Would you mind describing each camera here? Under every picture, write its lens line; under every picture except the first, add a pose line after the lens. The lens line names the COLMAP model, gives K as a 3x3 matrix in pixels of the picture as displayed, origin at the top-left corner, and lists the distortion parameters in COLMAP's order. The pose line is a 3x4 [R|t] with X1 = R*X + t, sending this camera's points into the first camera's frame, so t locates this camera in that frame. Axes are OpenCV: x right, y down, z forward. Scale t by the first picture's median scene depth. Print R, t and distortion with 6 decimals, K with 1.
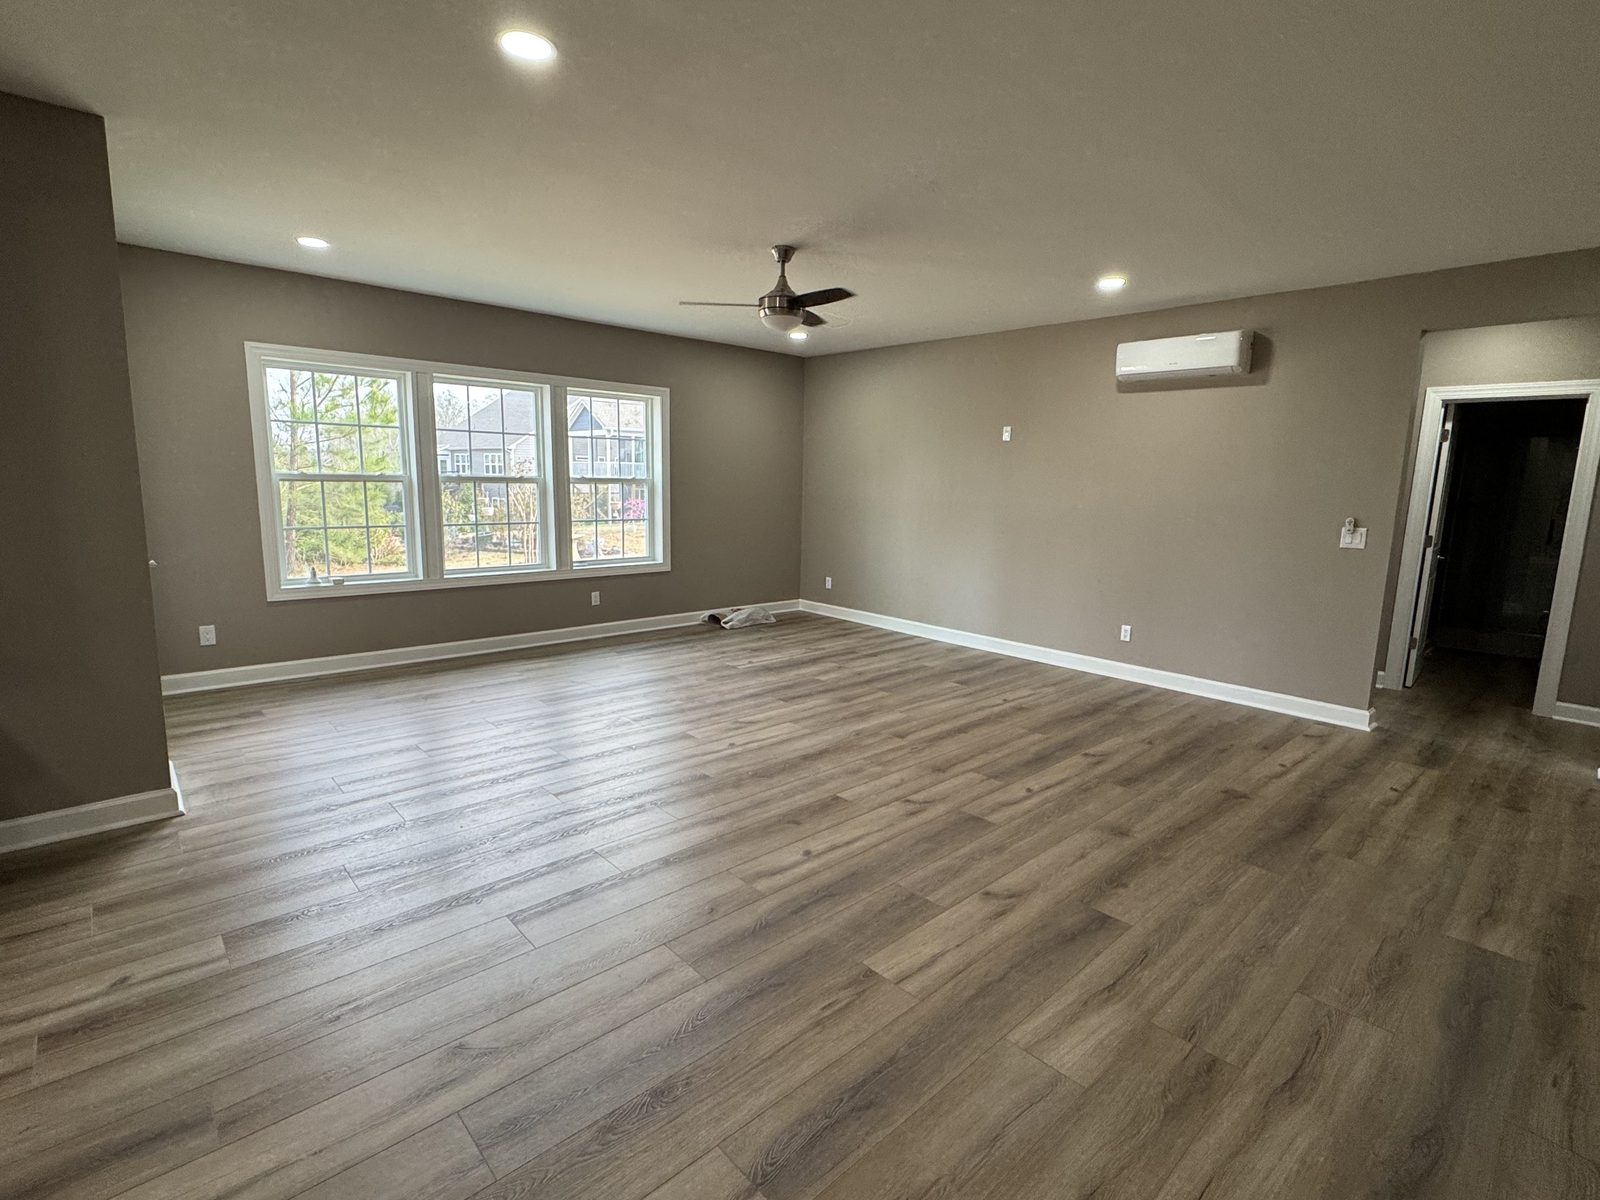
lens RADIAL K [[772.1, 0, 799.1], [0, 772.1, 598.9], [0, 0, 1]] dist [-0.005014, -0.000023]
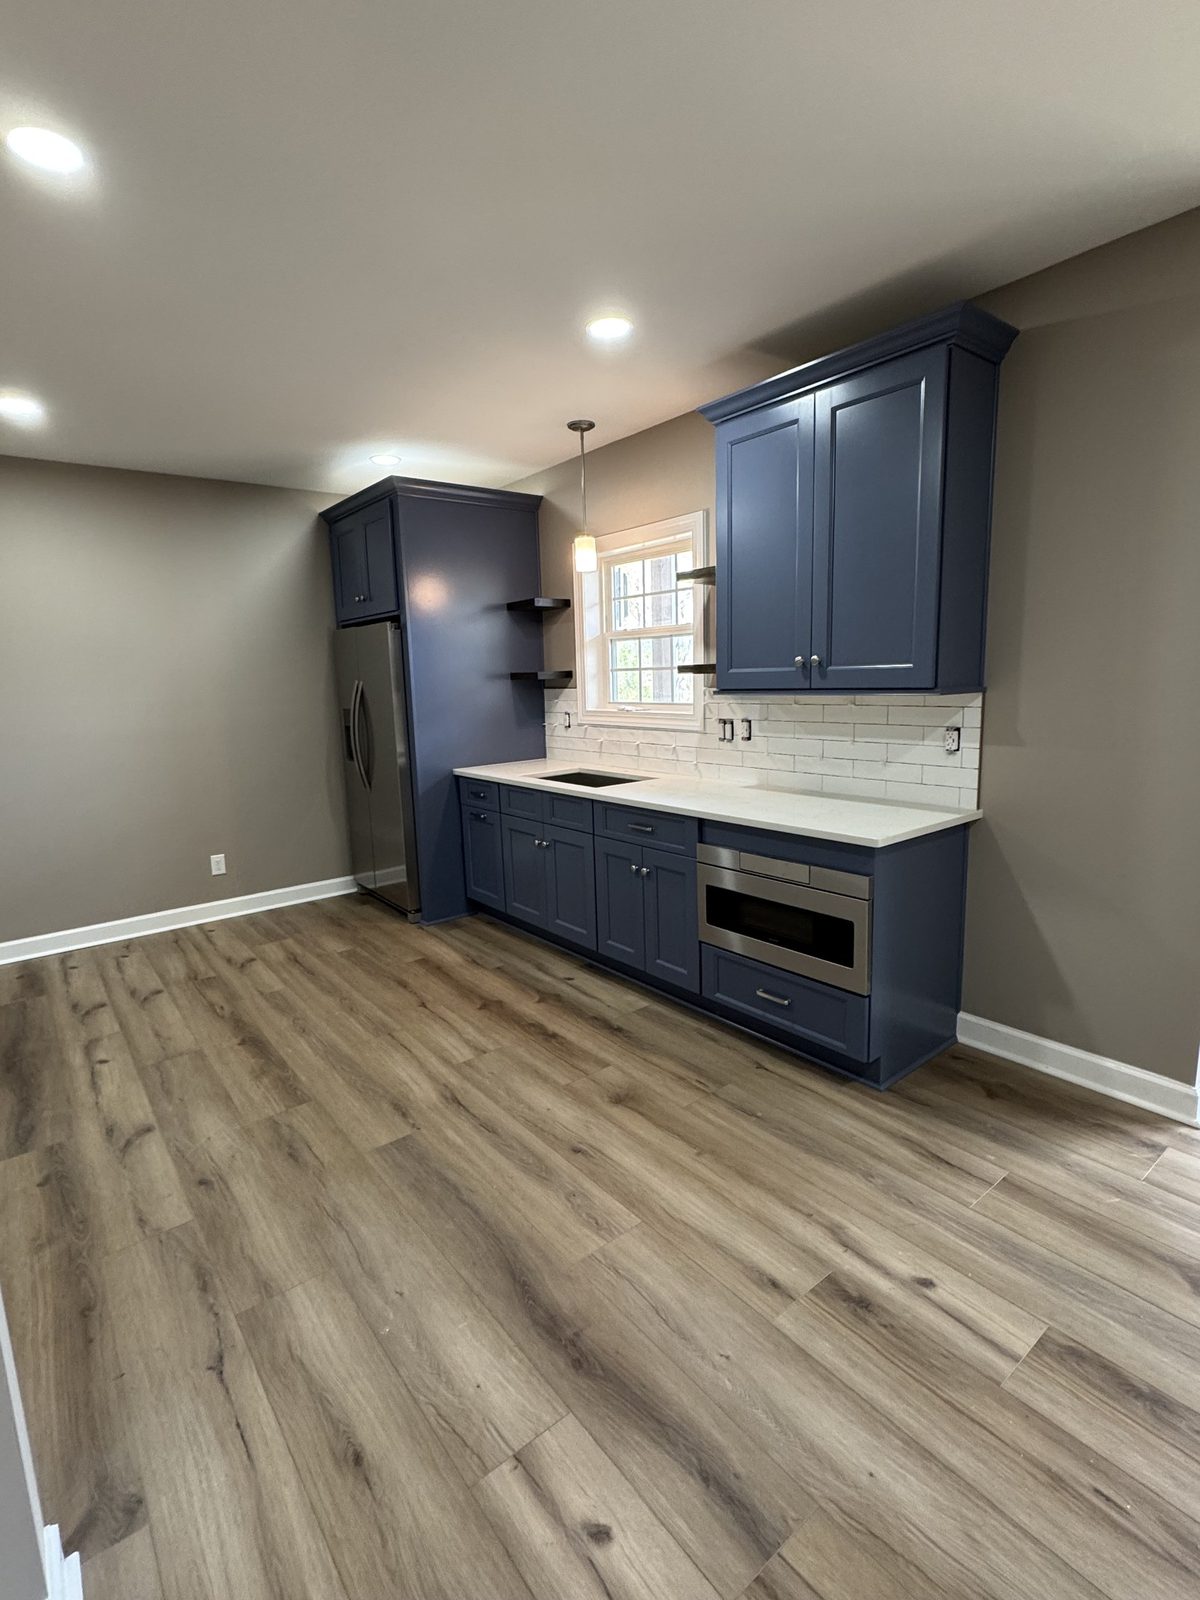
lens RADIAL K [[772.1, 0, 601.6], [0, 772.1, 800.2], [0, 0, 1]] dist [-0.005014, -0.000023]
pose [[-0.075206, 0.143606, -0.986773, -0.086234], [-0.132800, 0.979318, 0.152642, -0.078561], [0.988286, 0.142523, -0.054580, 0.507836]]
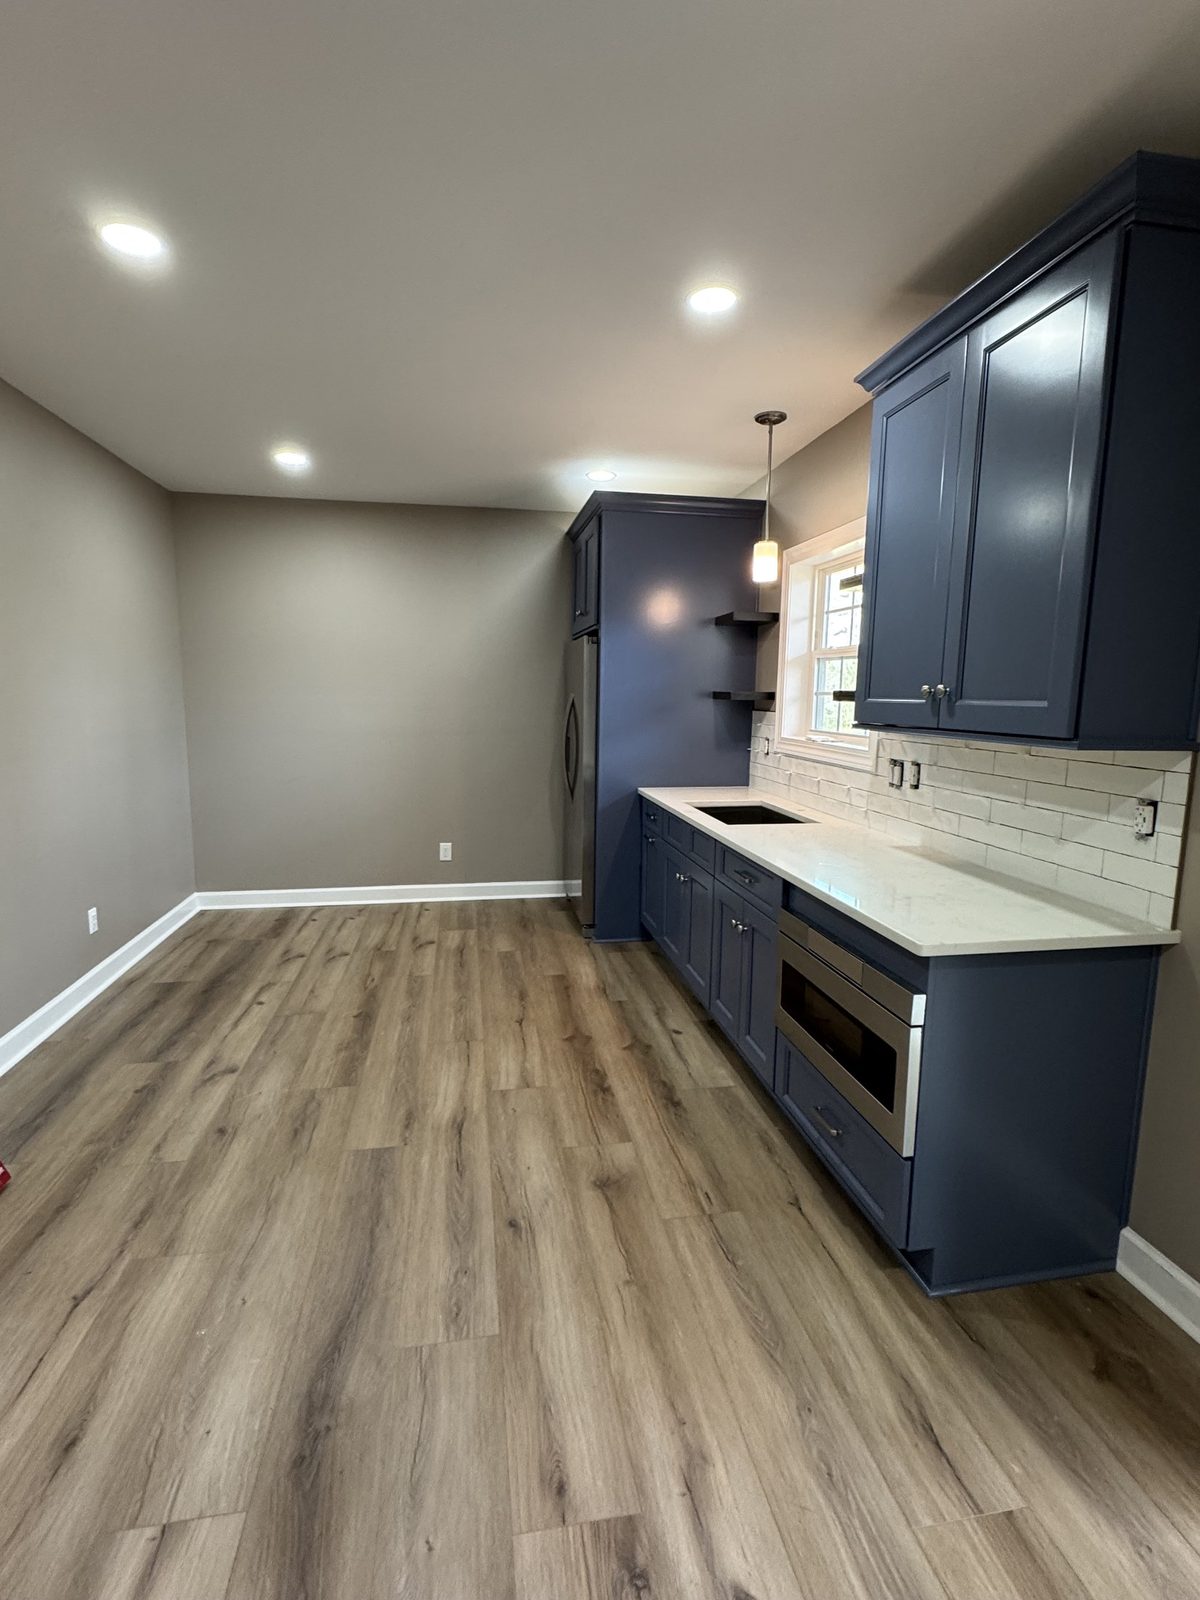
lens RADIAL K [[772.1, 0, 598.2], [0, 772.1, 797.7], [0, 0, 1]] dist [-0.005014, -0.000023]
pose [[-0.540102, 0.084954, -0.837301, -0.322152], [-0.161972, 0.965800, 0.202471, -0.141589], [0.825866, 0.244974, -0.507870, 0.853455]]
